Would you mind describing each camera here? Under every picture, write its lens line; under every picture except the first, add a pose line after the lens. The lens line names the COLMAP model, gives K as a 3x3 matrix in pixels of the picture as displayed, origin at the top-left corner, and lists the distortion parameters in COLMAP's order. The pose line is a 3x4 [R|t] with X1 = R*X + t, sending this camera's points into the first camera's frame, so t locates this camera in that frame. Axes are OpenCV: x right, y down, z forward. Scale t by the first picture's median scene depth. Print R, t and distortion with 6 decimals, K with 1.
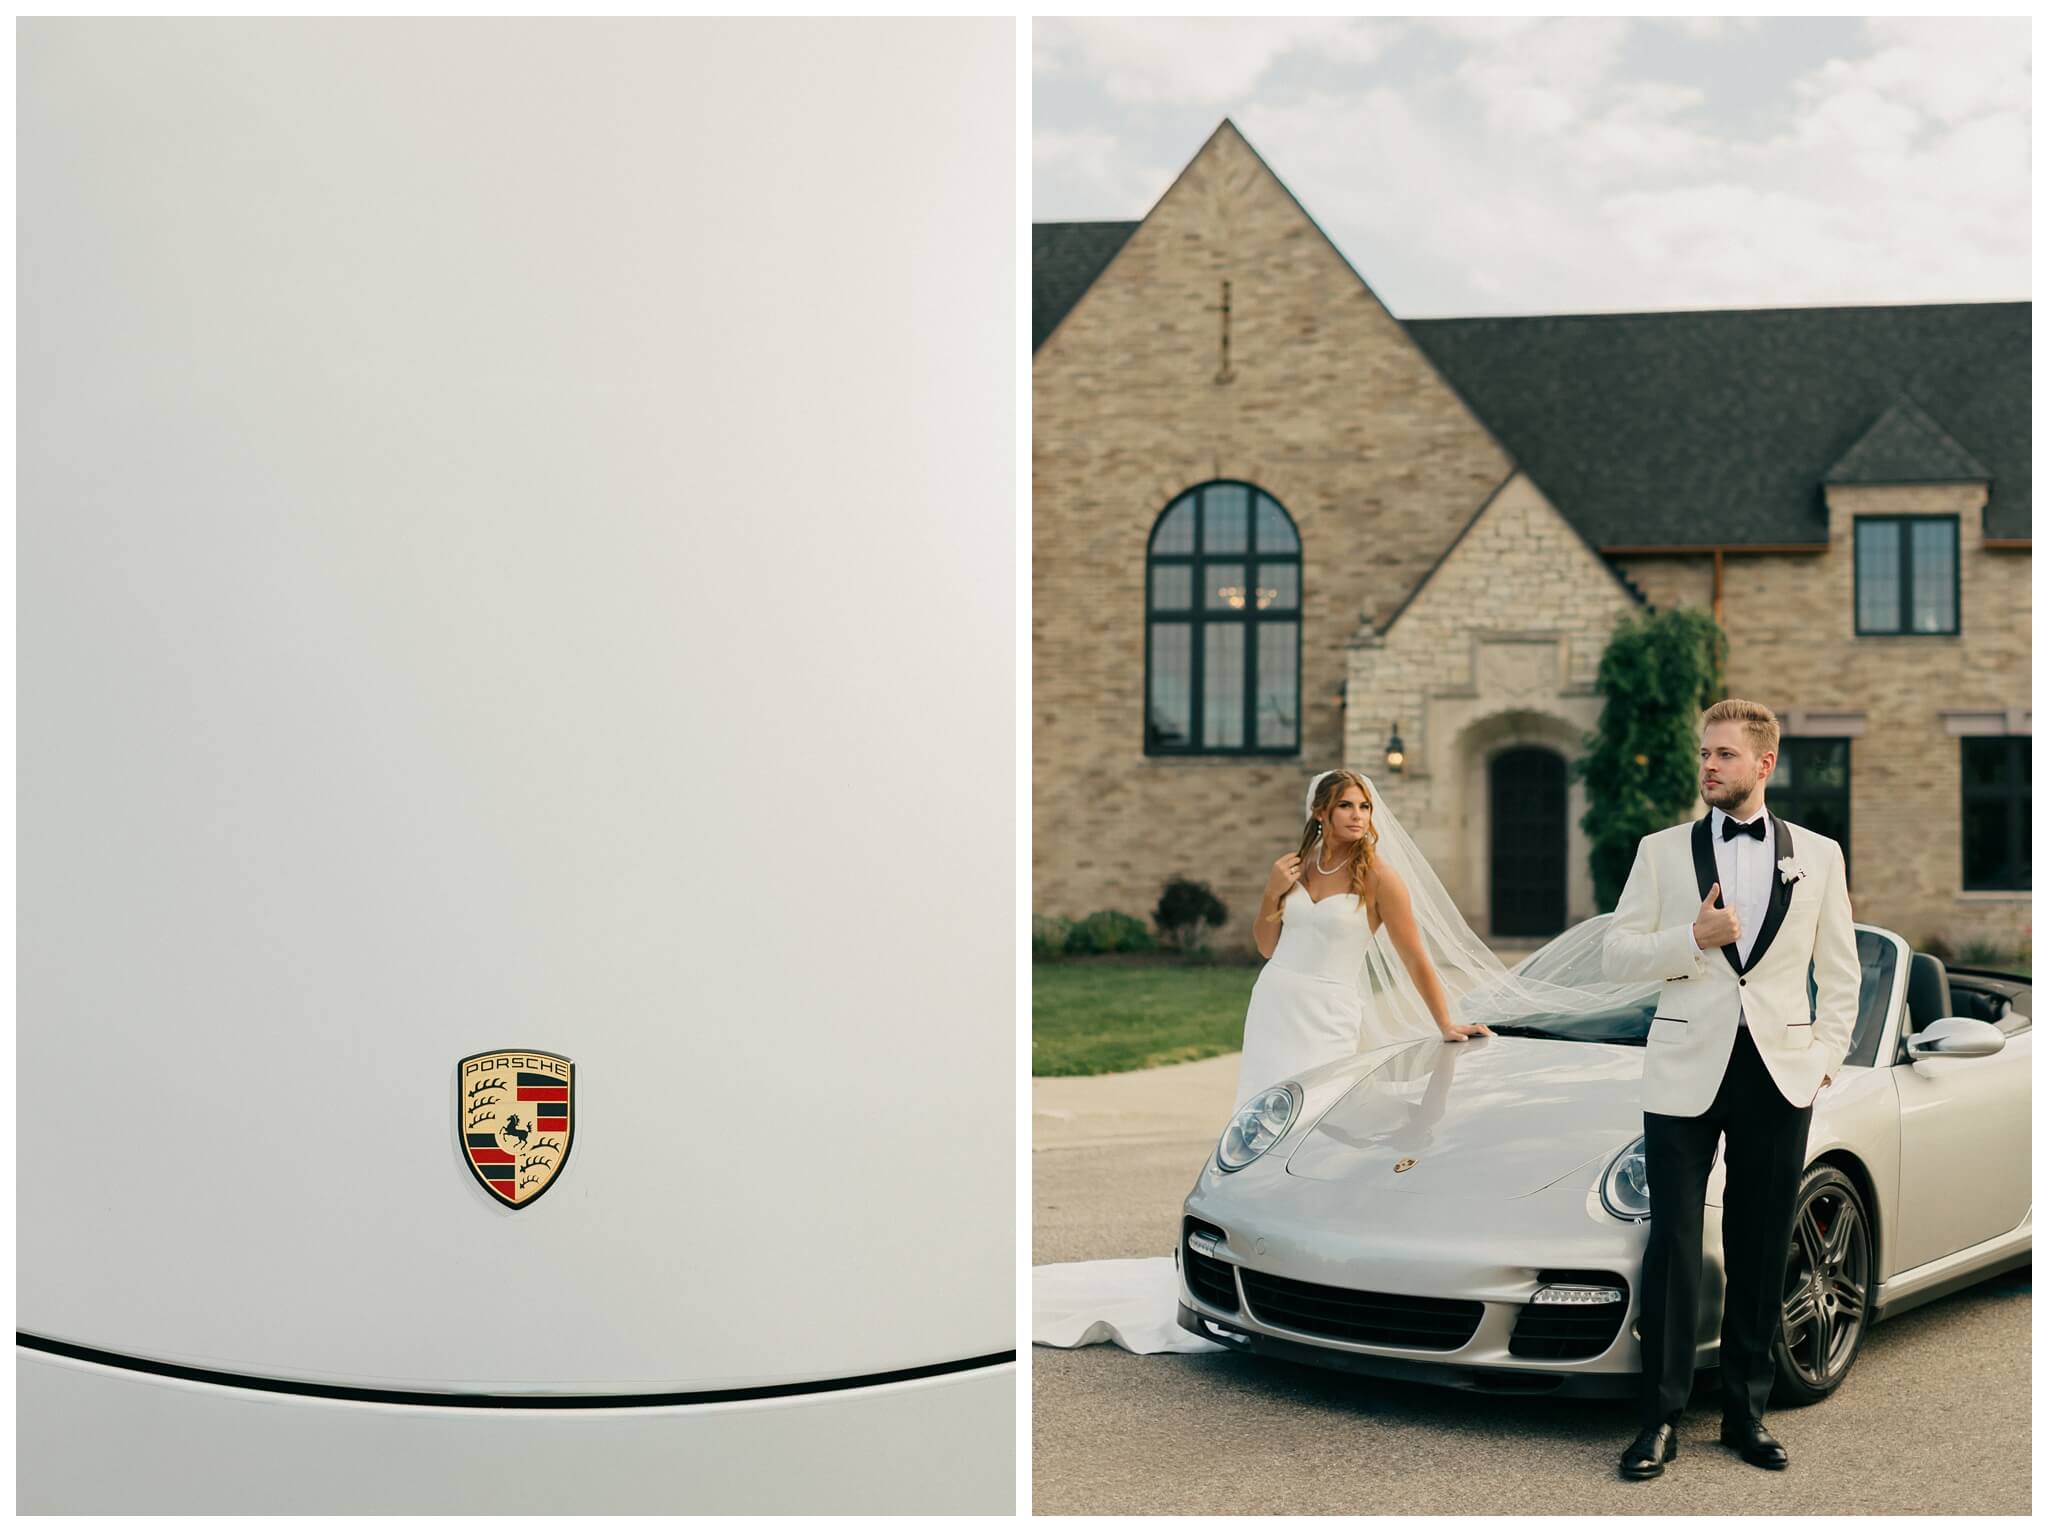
lens RADIAL K [[3174.0, 0, 1024.0], [0, 3174.0, 766.0], [0, 0, 1]] dist [0.015090, 0.027257]
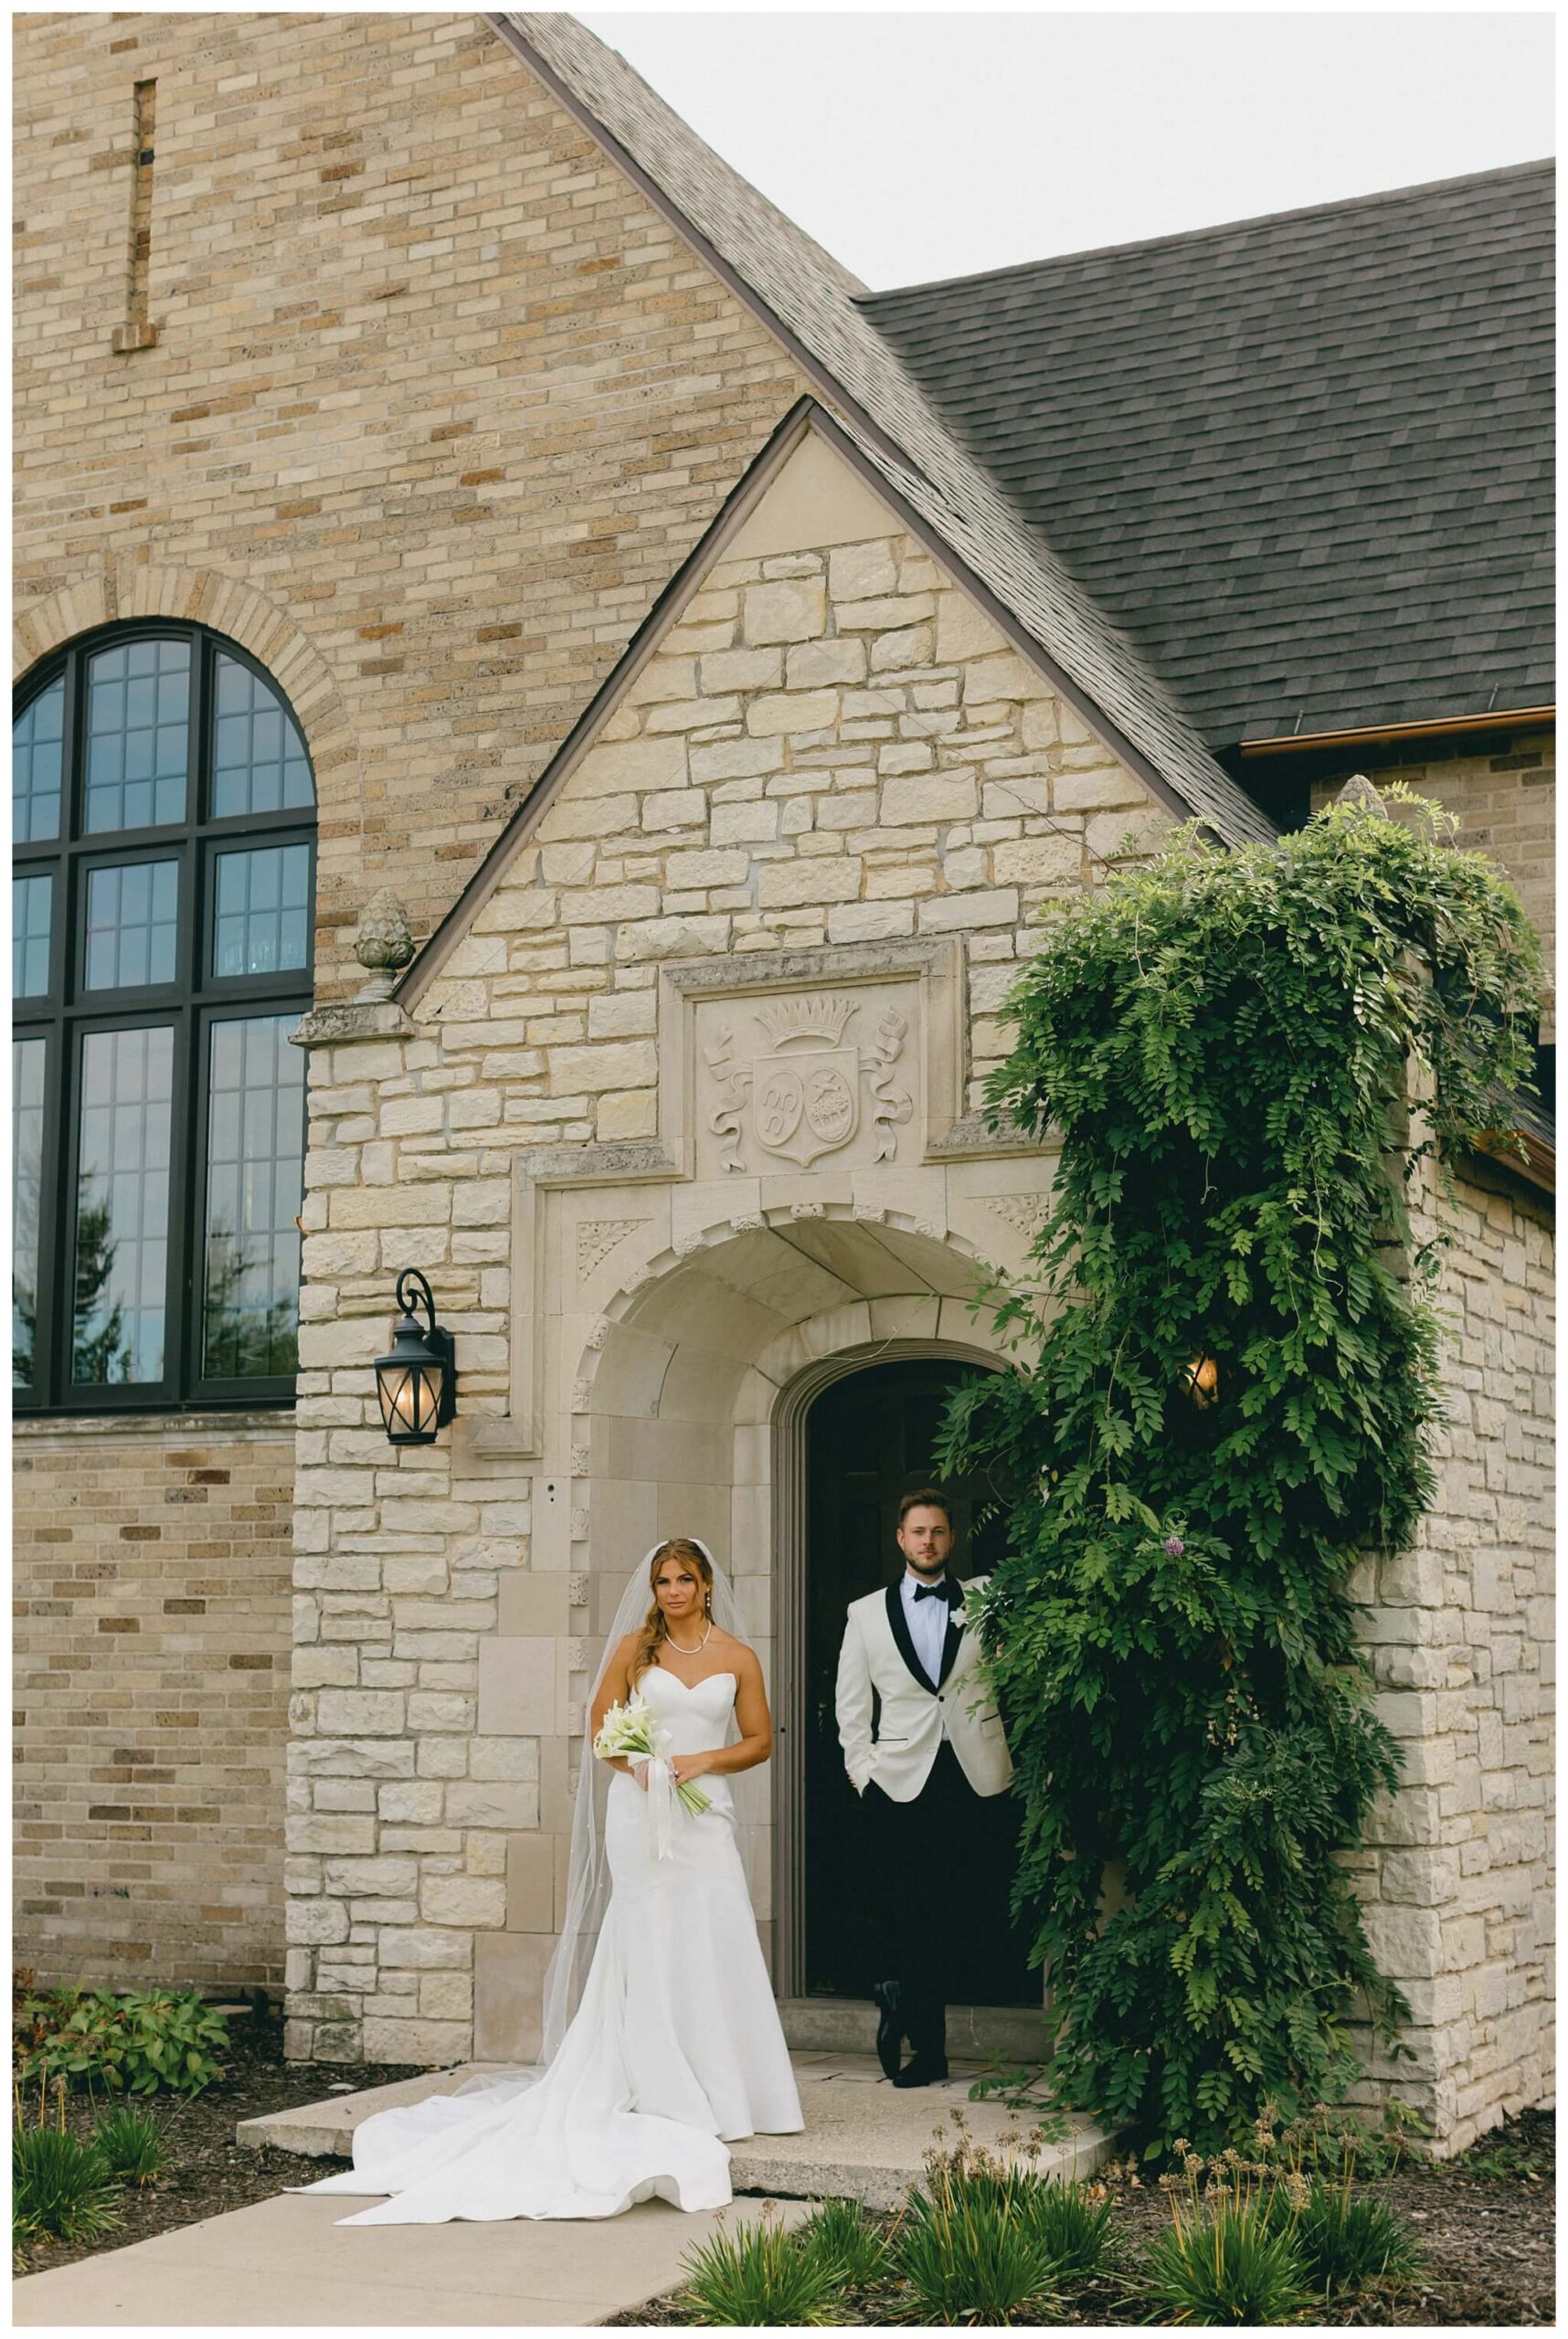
lens RADIAL K [[2899.5, 0, 784.3], [0, 2899.5, 1208.5], [0, 0, 1]] dist [0.157101, -0.435100]
pose [[0.962642, -0.042109, -0.267483, 0.217673], [0.015175, 0.994671, -0.101973, 0.008243], [0.270351, 0.094105, 0.958152, 0.720585]]
